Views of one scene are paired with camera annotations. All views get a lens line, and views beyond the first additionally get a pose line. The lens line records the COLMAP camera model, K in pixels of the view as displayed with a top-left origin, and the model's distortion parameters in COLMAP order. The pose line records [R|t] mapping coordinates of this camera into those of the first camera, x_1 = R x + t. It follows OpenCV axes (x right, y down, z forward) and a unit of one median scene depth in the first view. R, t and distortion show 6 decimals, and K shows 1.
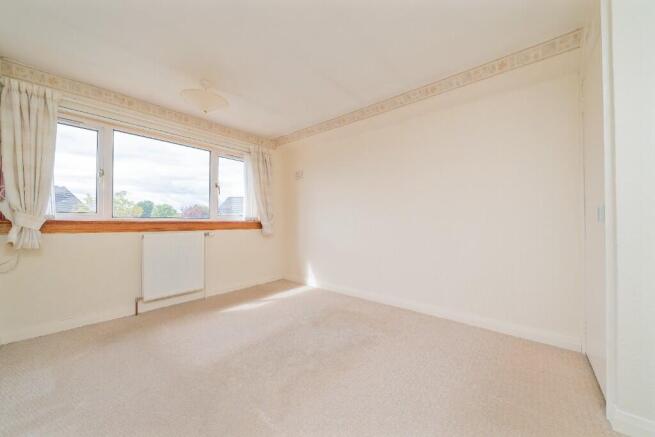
lens RADIAL K [[228.9, 0, 330.2], [0, 228.9, 219.5], [0, 0, 1]] dist [0.007793, -0.000076]
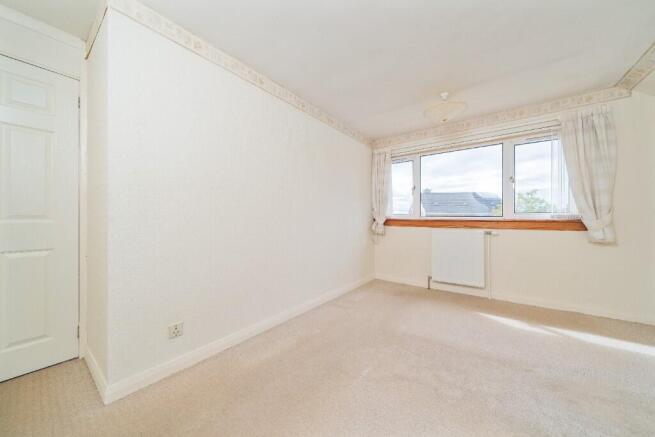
lens RADIAL K [[228.9, 0, 333.7], [0, 228.9, 219.7], [0, 0, 1]] dist [0.007793, -0.000076]
pose [[0.106020, 0.000387, -0.994364, 0.360884], [0.007826, 0.999969, 0.001223, 0.001686], [0.994333, -0.007911, 0.106014, 0.253326]]
